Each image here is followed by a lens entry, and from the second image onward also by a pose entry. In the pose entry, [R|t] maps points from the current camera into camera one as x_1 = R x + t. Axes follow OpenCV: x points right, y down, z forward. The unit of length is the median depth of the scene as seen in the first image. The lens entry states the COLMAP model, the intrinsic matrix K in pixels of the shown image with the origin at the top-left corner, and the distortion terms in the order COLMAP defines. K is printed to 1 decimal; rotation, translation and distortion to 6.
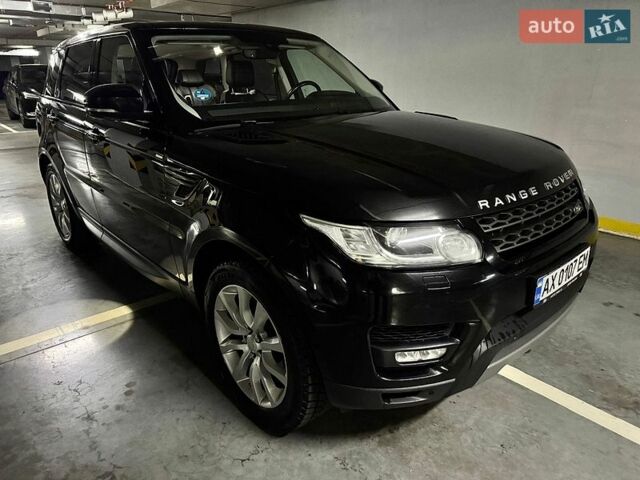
lens RADIAL K [[457.4, 0, 317.5], [0, 457.4, 238.3], [0, 0, 1]] dist [0.003005, -0.007939]
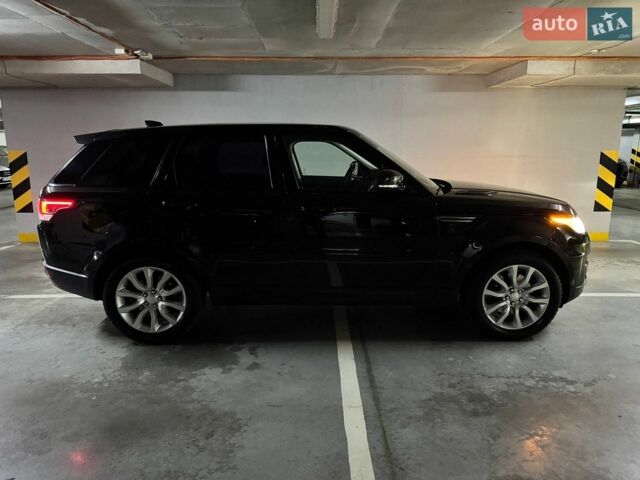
lens RADIAL K [[455.2, 0, 320.0], [0, 455.2, 240.0], [0, 0, 1]] dist [0.038395, -0.047297]
pose [[0.649158, -0.149653, 0.745787, -2.071256], [0.258263, 0.965576, -0.031045, -0.146979], [-0.715468, 0.212762, 0.665461, 0.262256]]
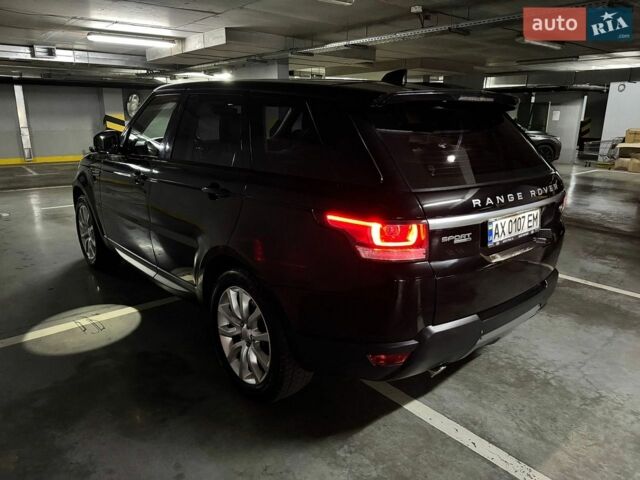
lens RADIAL K [[455.2, 0, 320.0], [0, 455.2, 240.0], [0, 0, 1]] dist [0.038395, -0.047297]
pose [[-0.999900, -0.007353, 0.012104, -0.658301], [0.001000, 0.815899, 0.578193, -1.351762], [-0.014127, 0.578147, -0.815810, 3.575982]]
